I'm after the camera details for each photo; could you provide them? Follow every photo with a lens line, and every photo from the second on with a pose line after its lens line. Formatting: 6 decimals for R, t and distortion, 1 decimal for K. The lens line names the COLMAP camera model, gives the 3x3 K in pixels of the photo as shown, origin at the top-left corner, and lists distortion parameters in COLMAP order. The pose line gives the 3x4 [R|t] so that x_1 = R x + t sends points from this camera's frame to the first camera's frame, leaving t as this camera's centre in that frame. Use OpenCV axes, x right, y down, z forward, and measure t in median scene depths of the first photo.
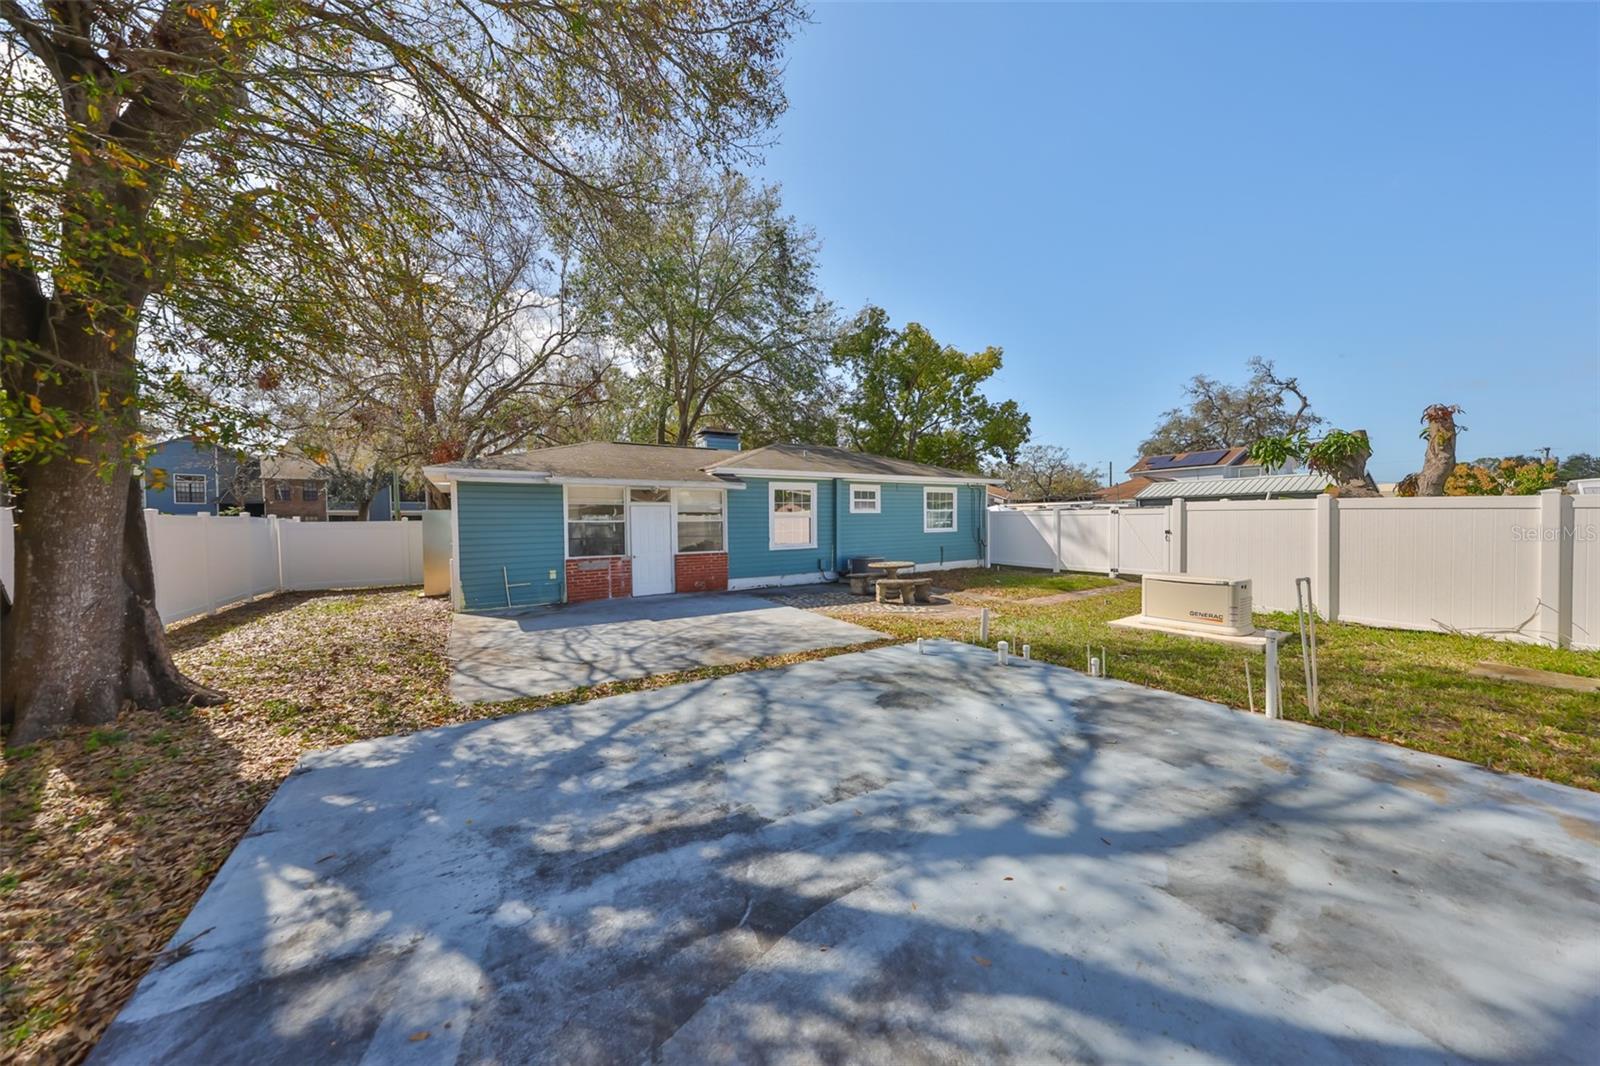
lens RADIAL K [[503.8, 0, 795.1], [0, 503.8, 532.2], [0, 0, 1]] dist [0.000241, -0.000082]
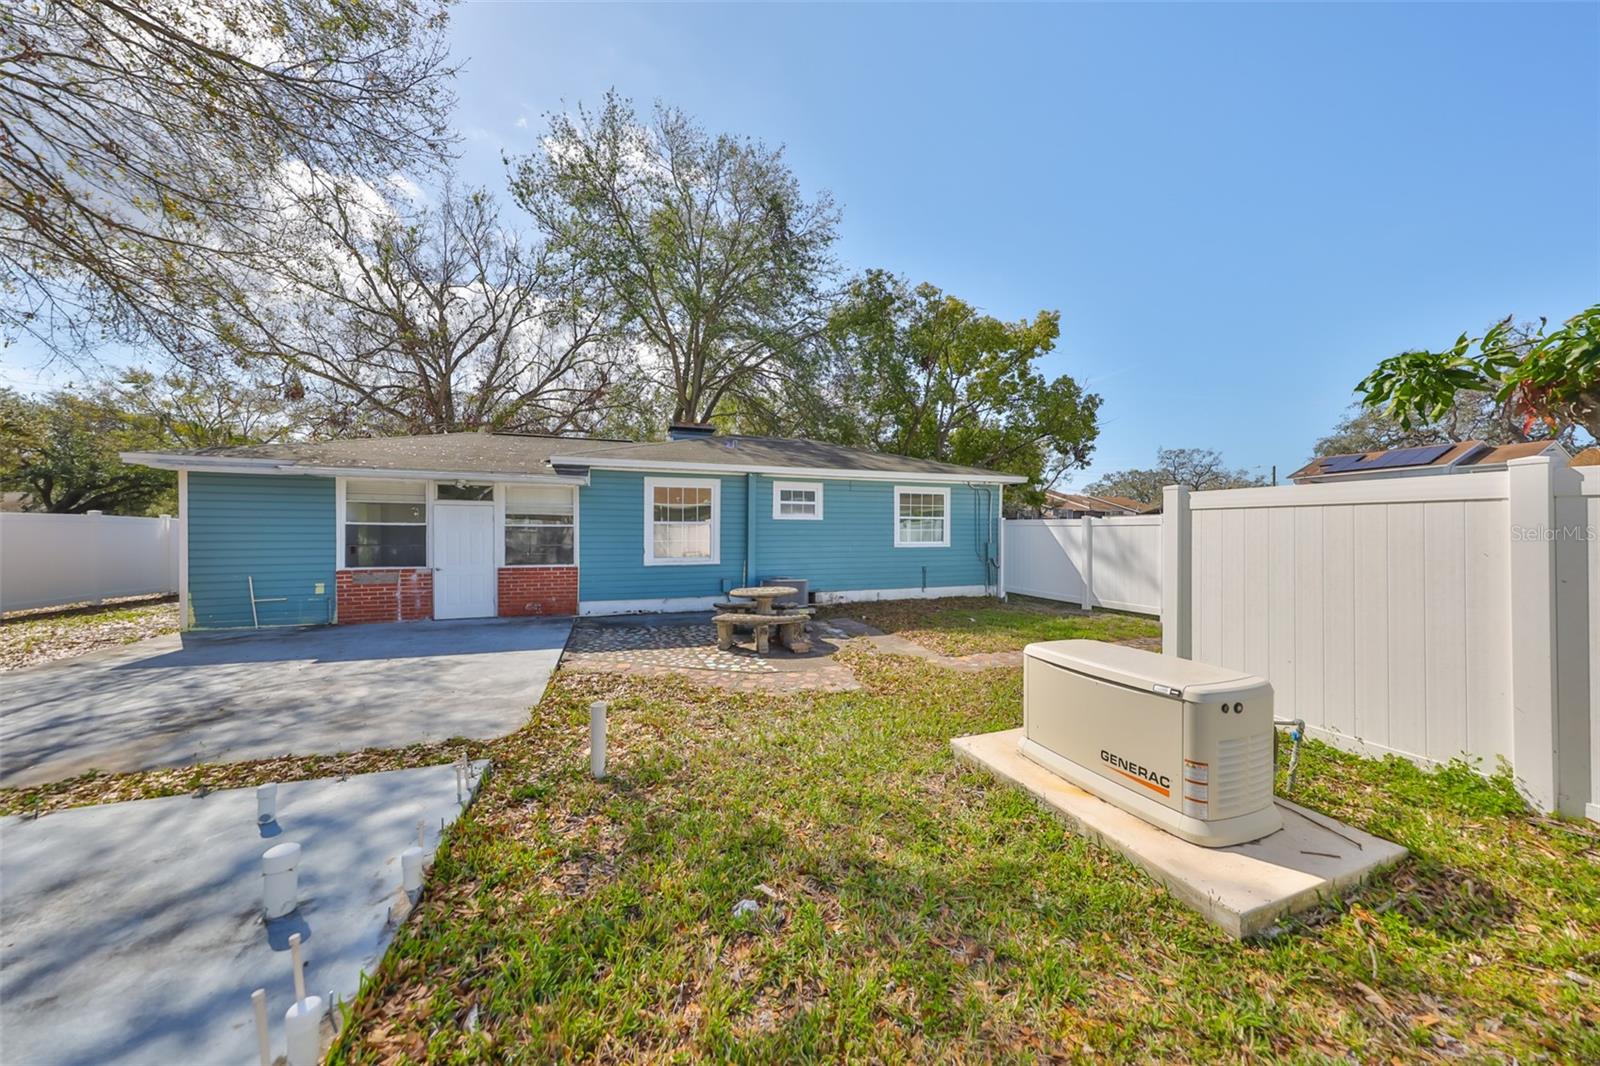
lens RADIAL K [[503.8, 0, 795.1], [0, 503.8, 532.2], [0, 0, 1]] dist [0.000241, -0.000082]
pose [[0.975400, 0.013744, -0.220016, 0.332867], [-0.019269, 0.999550, -0.022981, -0.001595], [0.219601, 0.026656, 0.975226, 0.288686]]
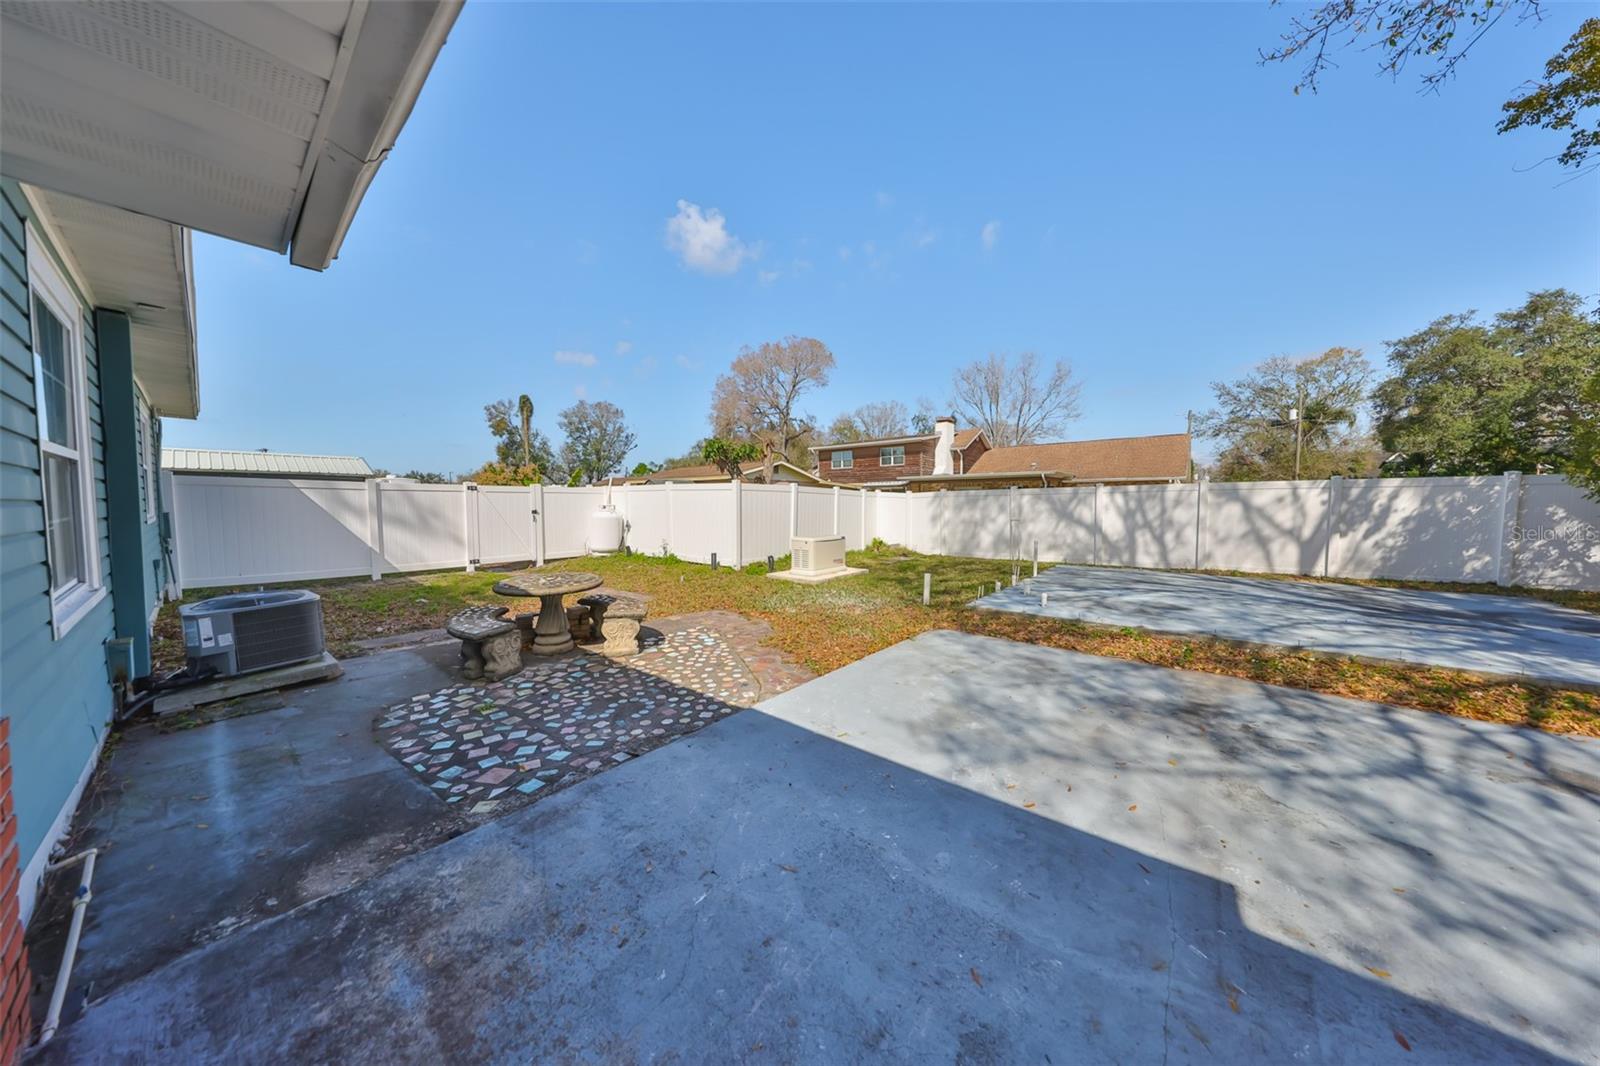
lens RADIAL K [[503.8, 0, 795.1], [0, 503.8, 532.2], [0, 0, 1]] dist [0.000241, -0.000082]
pose [[-0.295207, -0.043153, 0.954458, -0.290188], [0.024302, 0.998317, 0.052652, -0.000412], [-0.955124, 0.038739, -0.293662, 0.801817]]
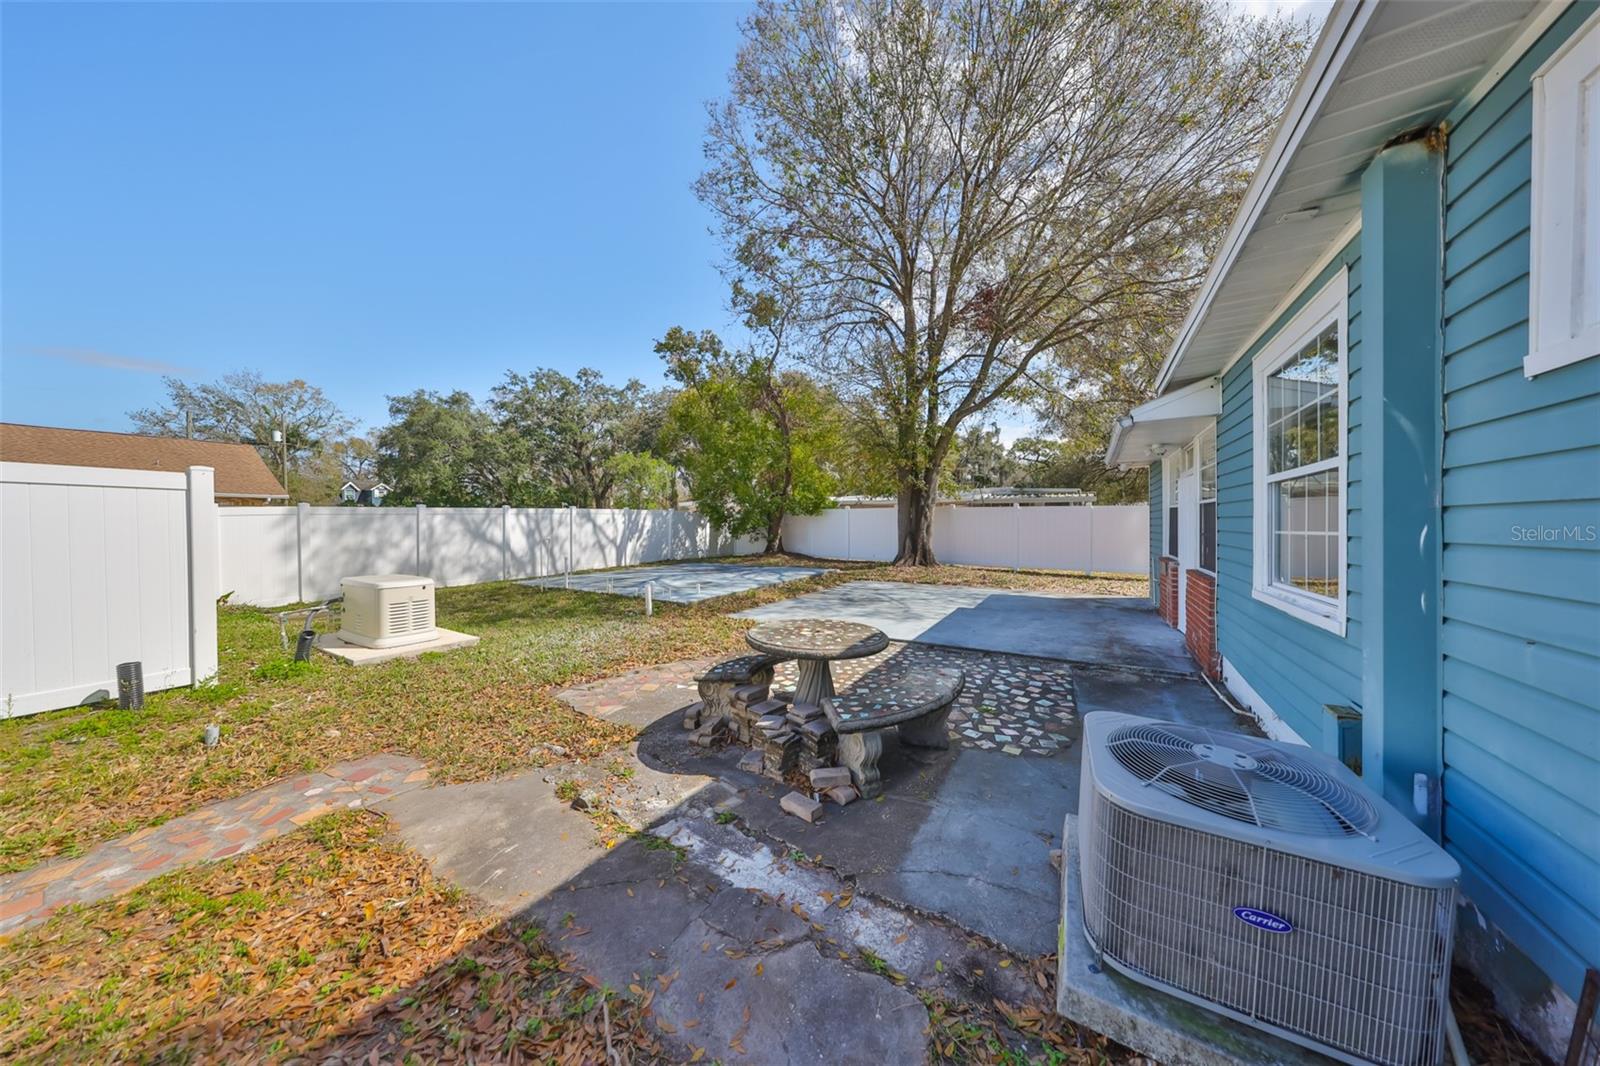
lens RADIAL K [[507.9, 0, 802.2], [0, 507.9, 532.3], [0, 0, 1]] dist [0.000760, 0.000091]
pose [[-0.878553, 0.026849, -0.476889, 0.337282], [0.006966, 0.999033, 0.043412, -0.012411], [0.477594, 0.034818, -0.877891, 1.135710]]
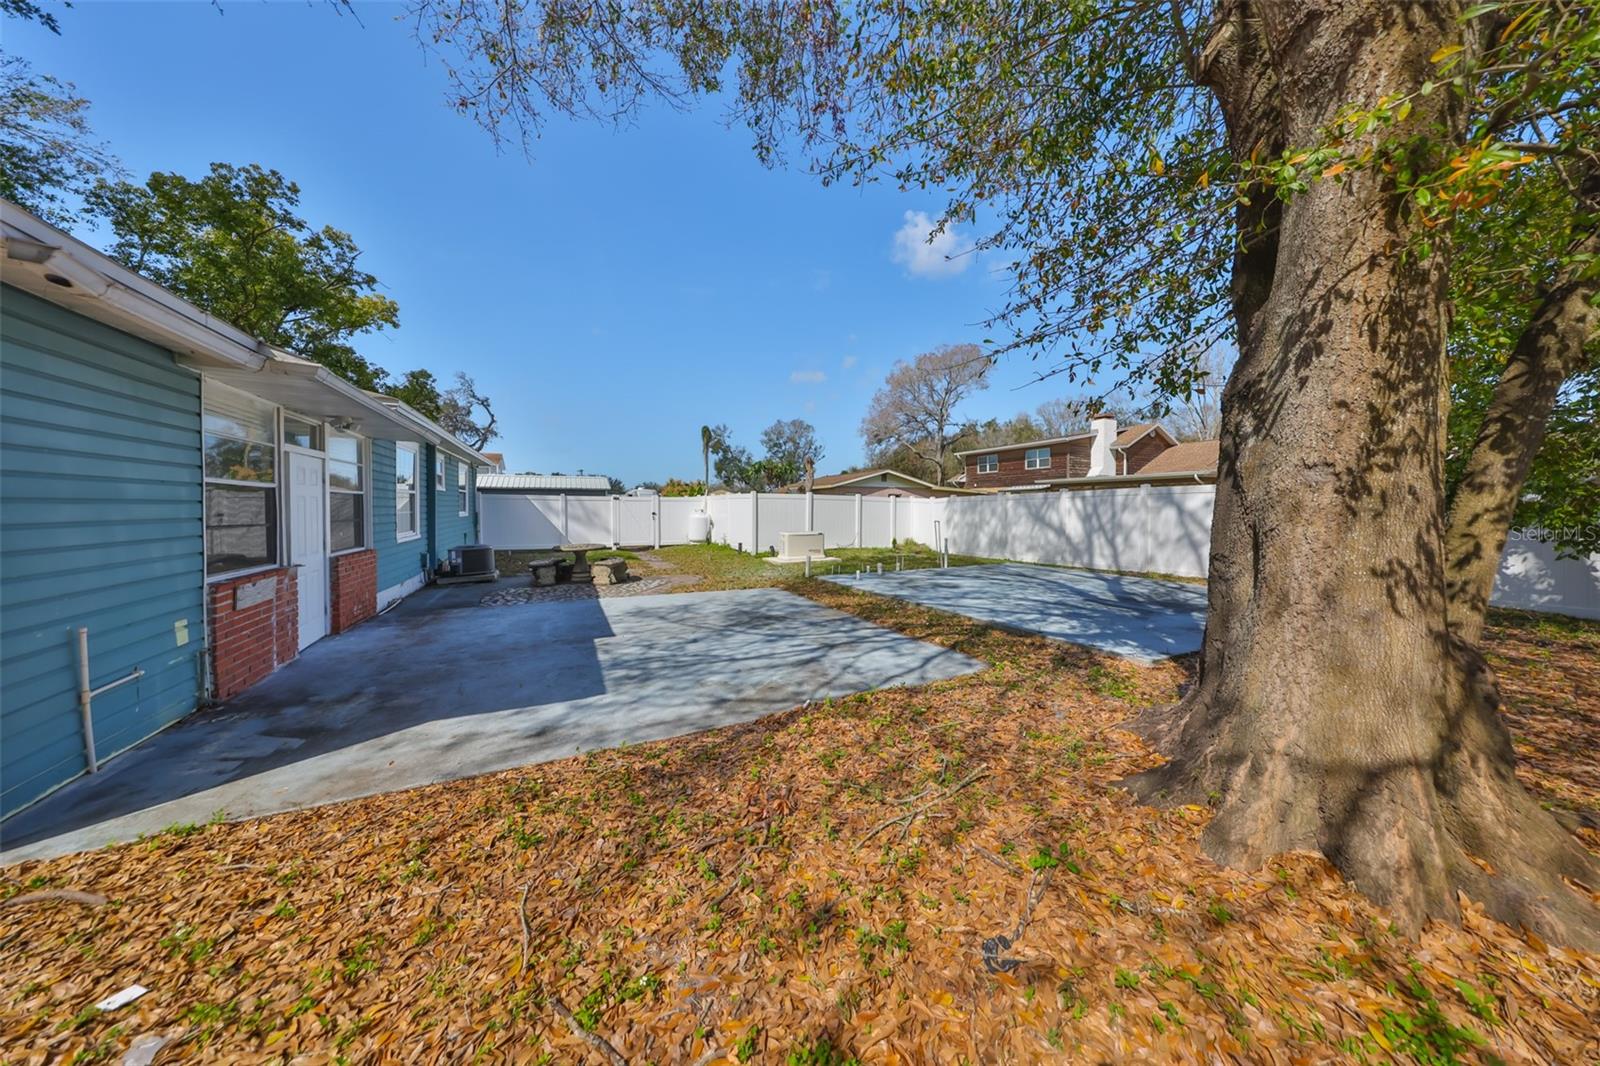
lens RADIAL K [[500.4, 0, 776.1], [0, 500.4, 517.8], [0, 0, 1]] dist [-0.000756, -0.000042]
pose [[0.156714, -0.007743, 0.987614, -0.588907], [0.020026, 0.999789, 0.004661, 0.012071], [-0.987441, 0.019048, 0.156836, 0.430955]]
